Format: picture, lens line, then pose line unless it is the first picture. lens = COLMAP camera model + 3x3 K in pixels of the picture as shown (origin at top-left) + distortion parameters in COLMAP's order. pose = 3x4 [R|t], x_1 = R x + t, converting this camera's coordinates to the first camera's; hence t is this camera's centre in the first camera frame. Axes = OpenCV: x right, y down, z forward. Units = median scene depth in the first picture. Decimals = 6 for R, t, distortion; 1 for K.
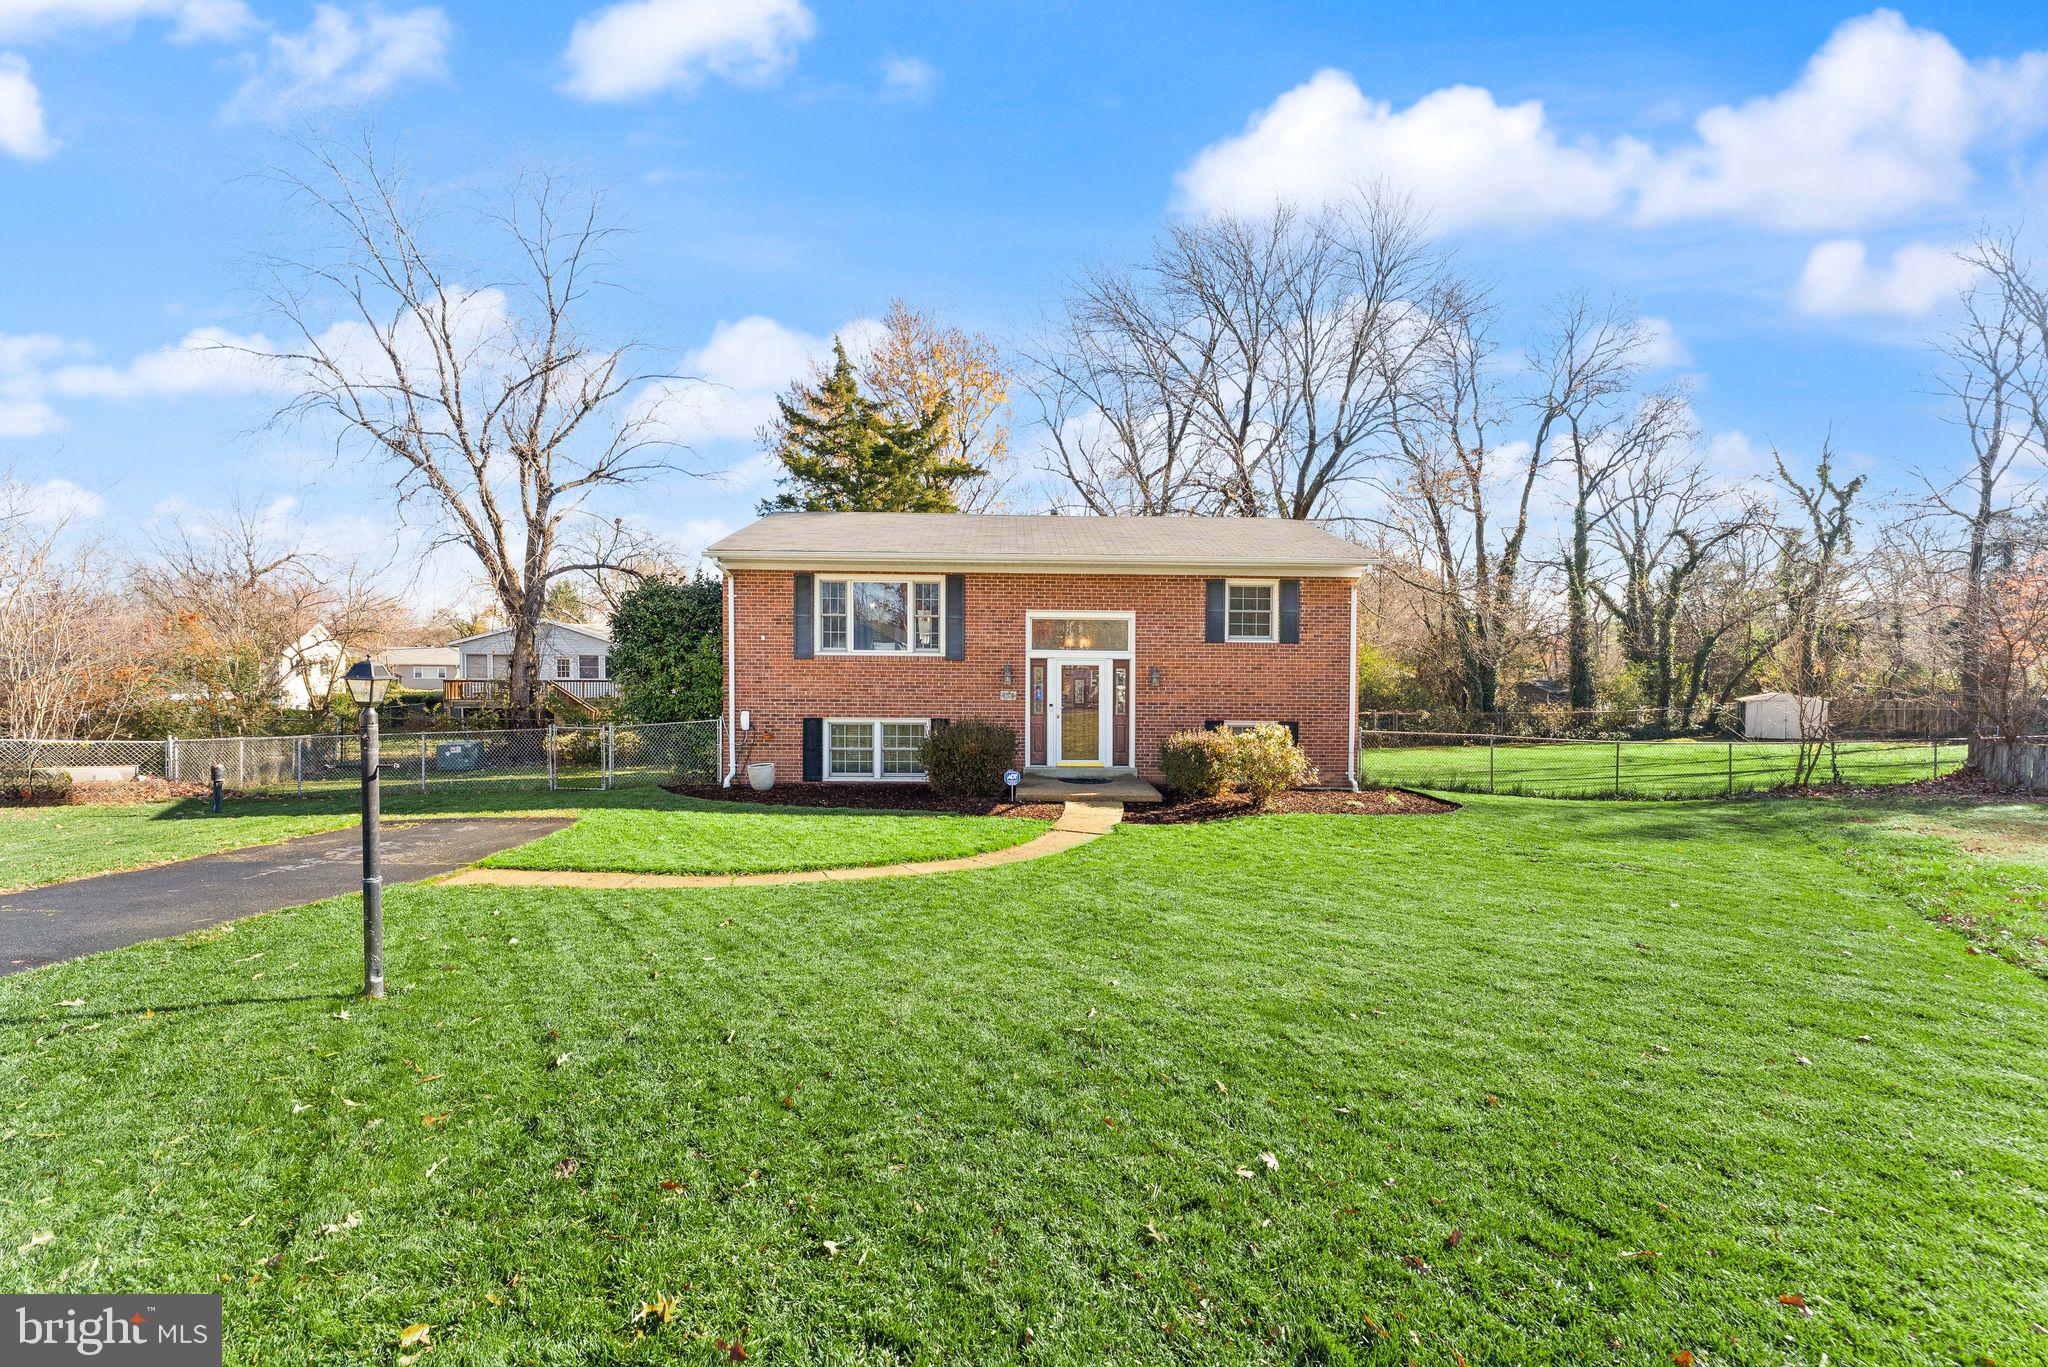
lens RADIAL K [[838.2, 0, 1026.7], [0, 838.2, 675.2], [0, 0, 1]] dist [-0.001810, -0.000260]
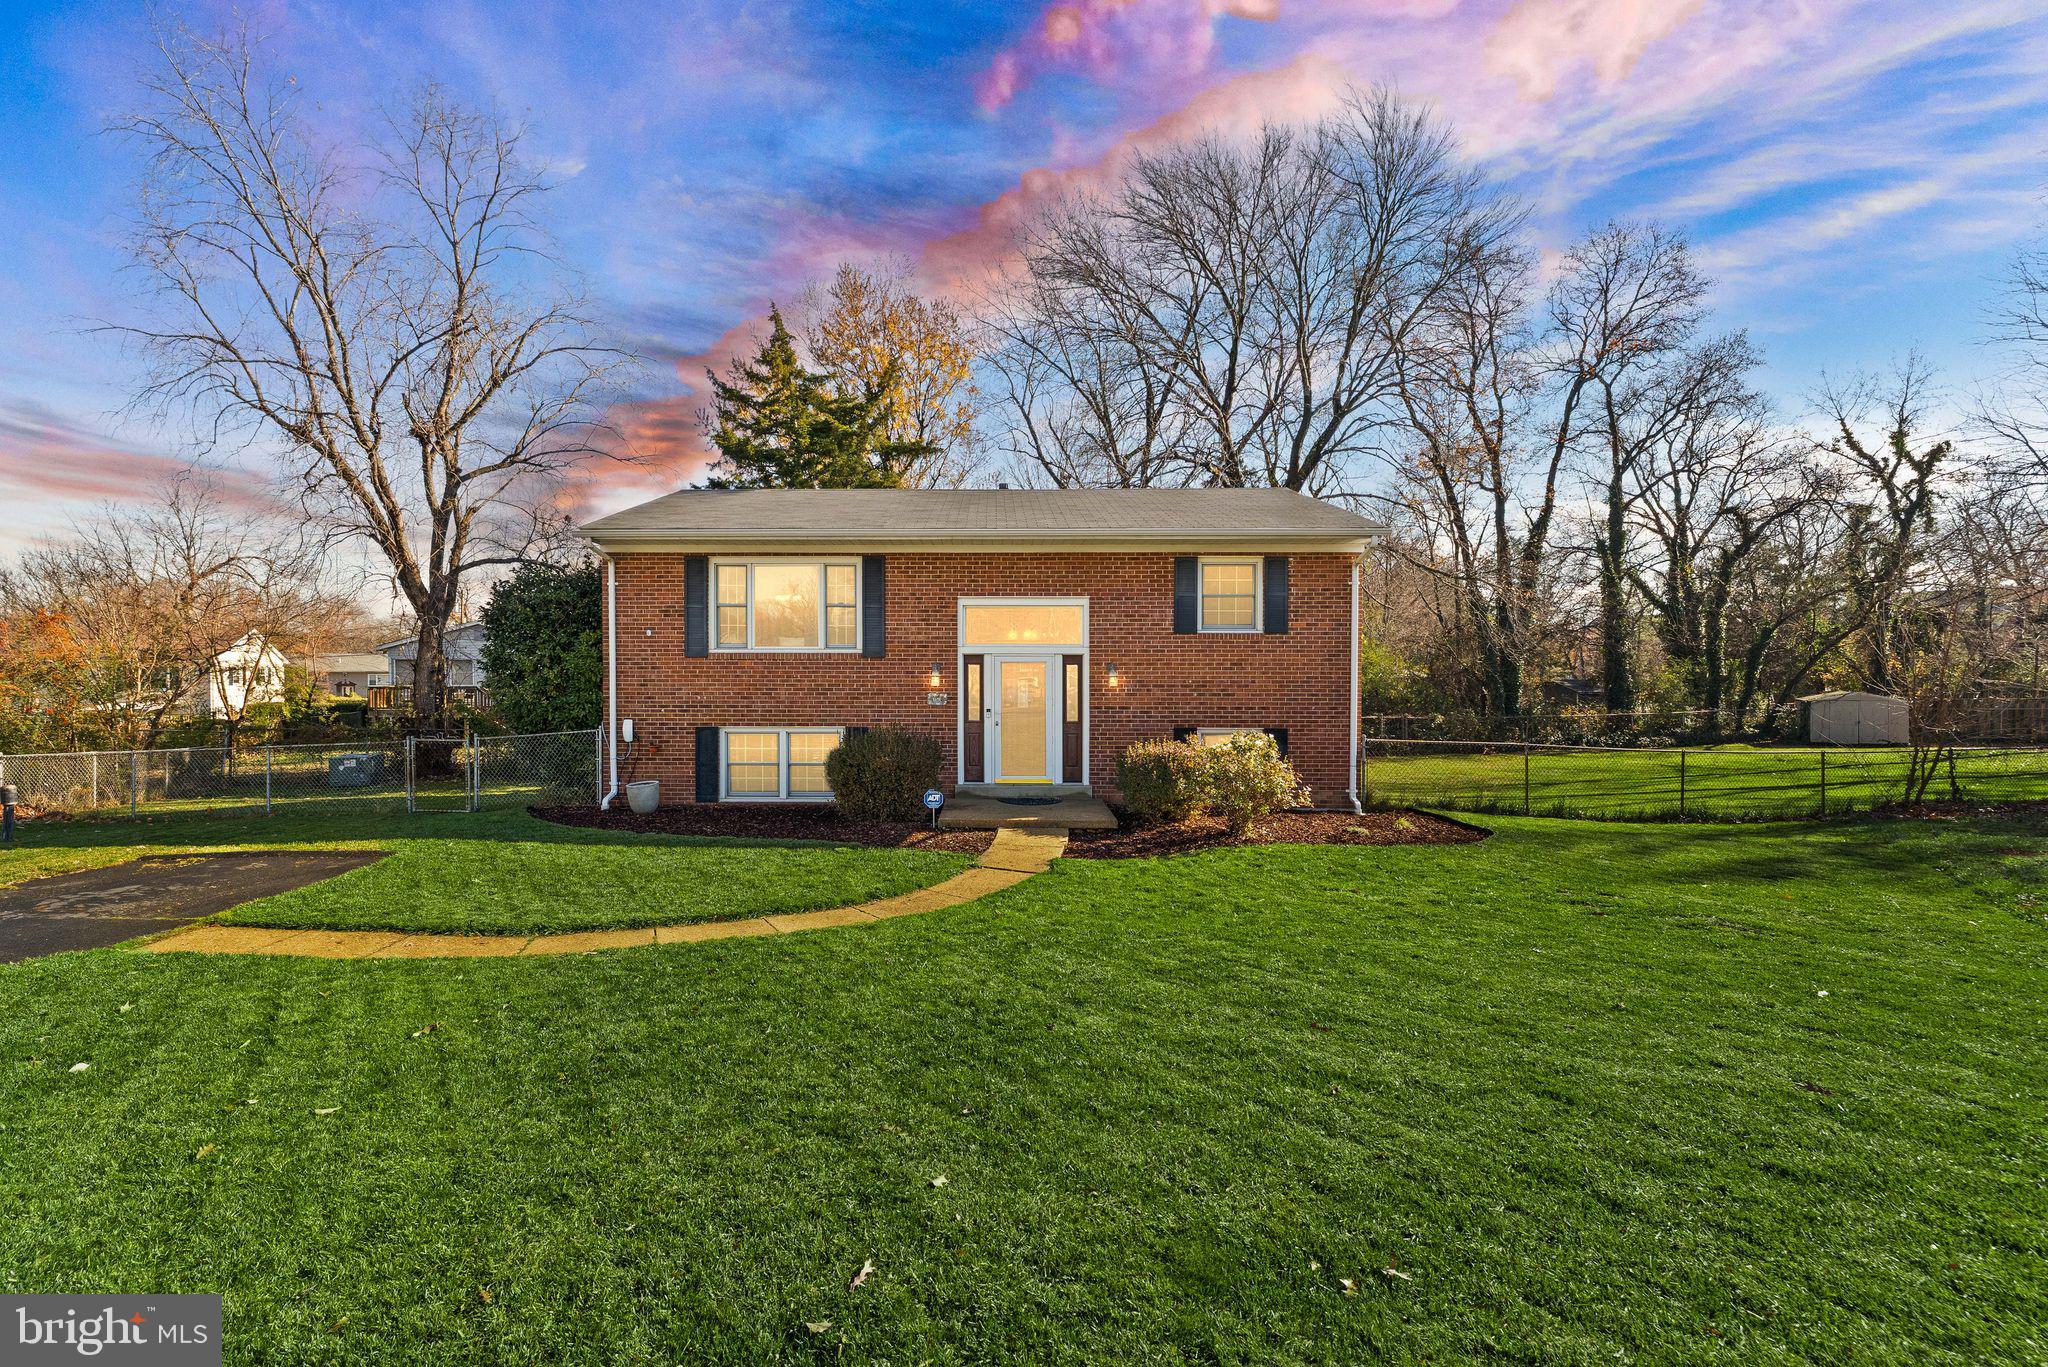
lens RADIAL K [[891.1, 0, 973.1], [0, 891.1, 682.9], [0, 0, 1]] dist [-0.001785, -0.000338]
pose [[0.999340, -0.006854, -0.035671, 0.045024], [0.007035, 0.999963, 0.004948, 0.003870], [0.035636, -0.005196, 0.999351, 0.109948]]
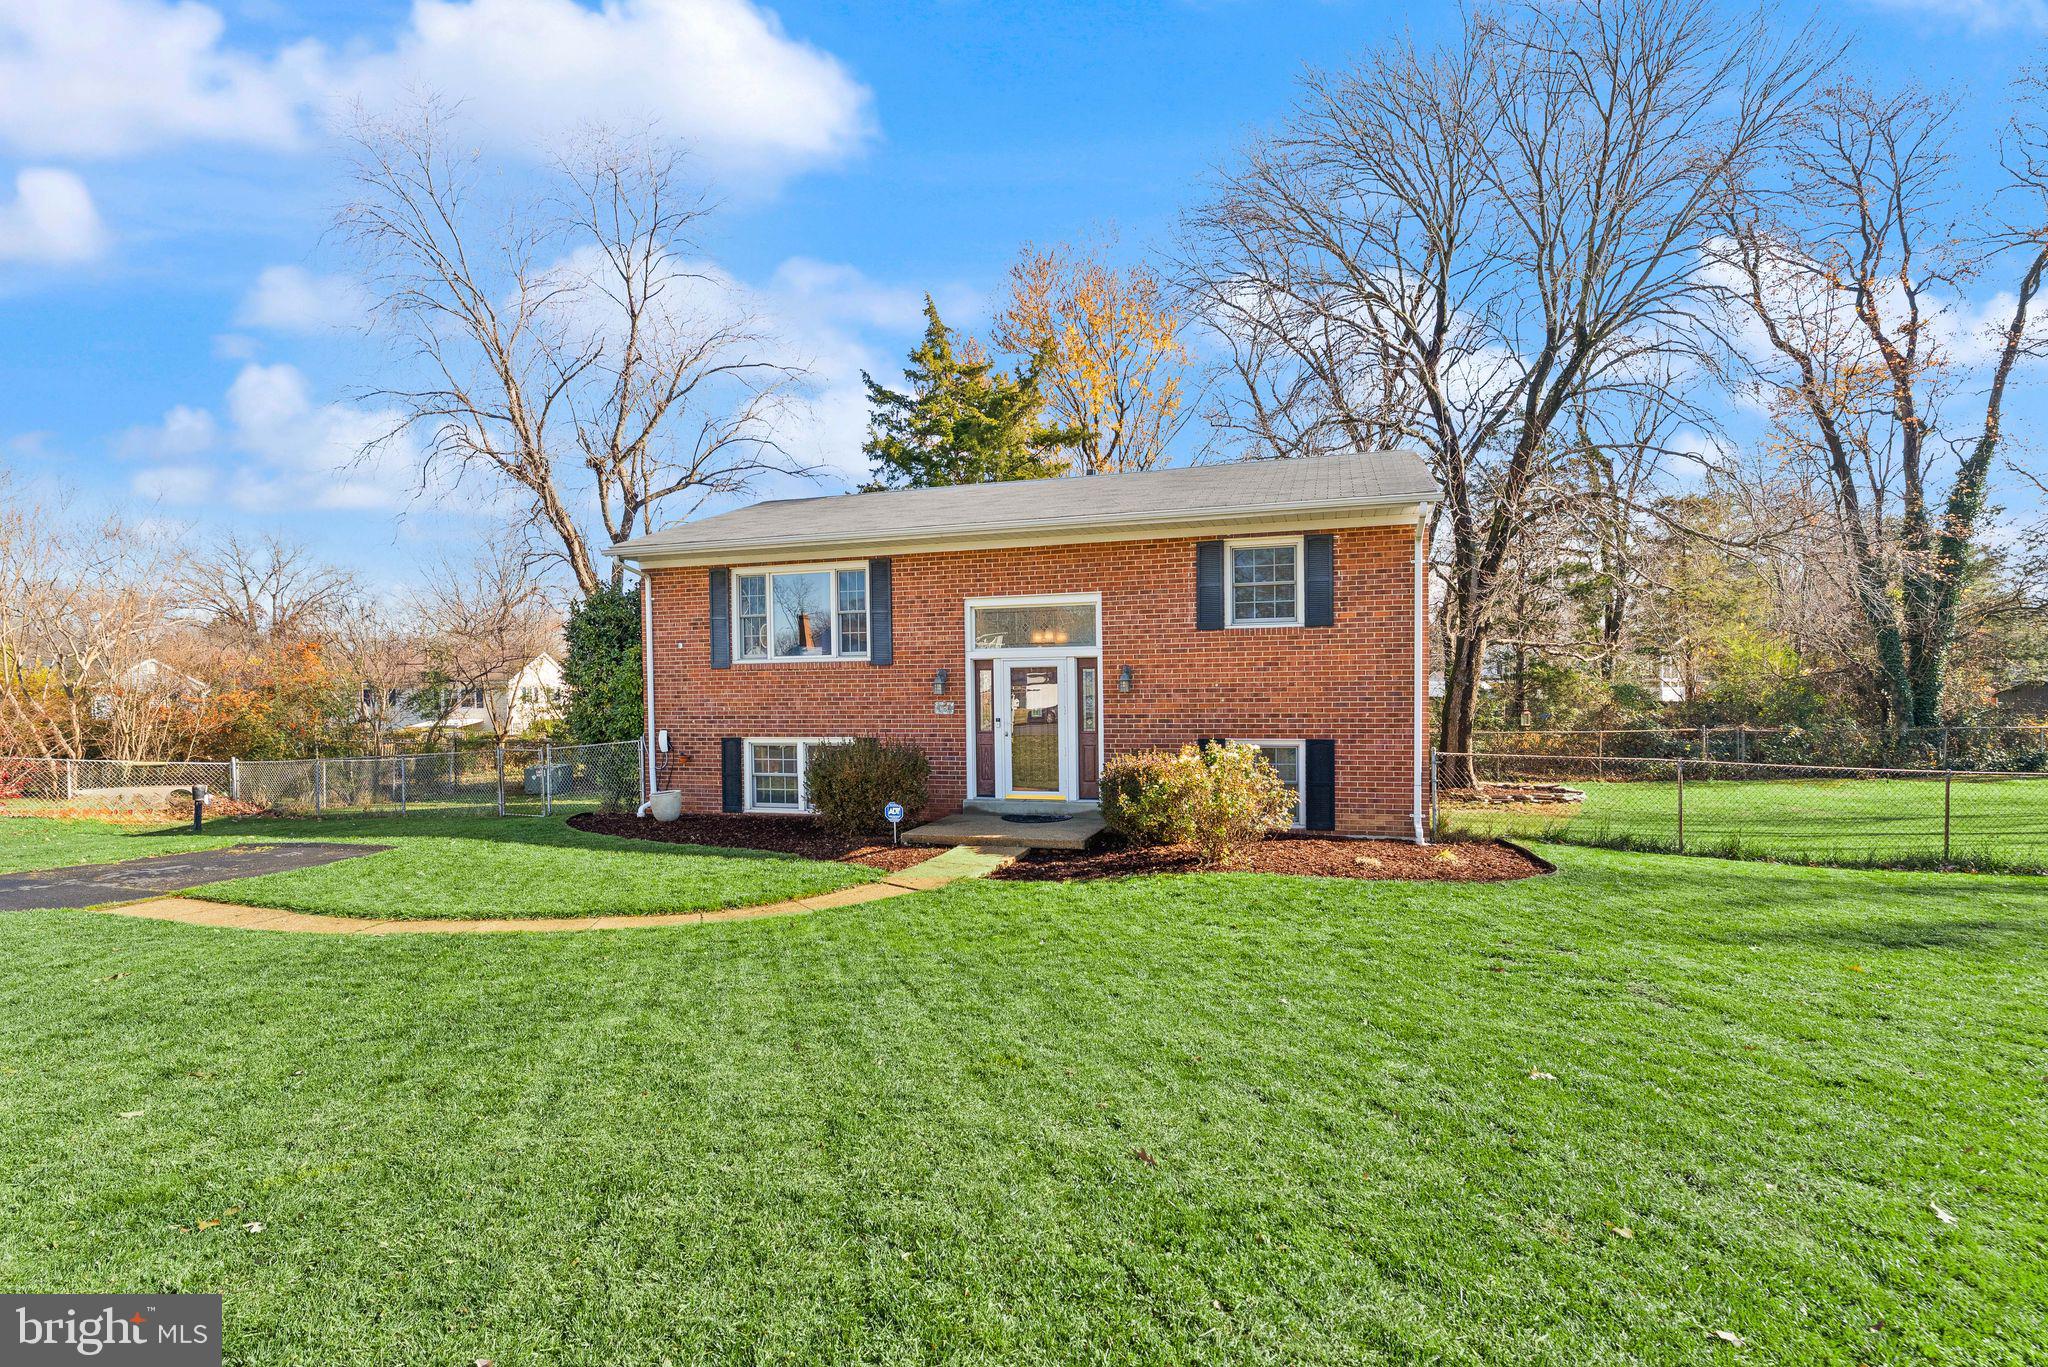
lens RADIAL K [[975.5, 0, 964.4], [0, 975.5, 703.8], [0, 0, 1]] dist [-0.001024, -0.000251]
pose [[0.946346, -0.016057, -0.322755, 0.286761], [0.020217, 0.999750, 0.009539, 0.011817], [0.322521, -0.015553, 0.946435, 0.138789]]
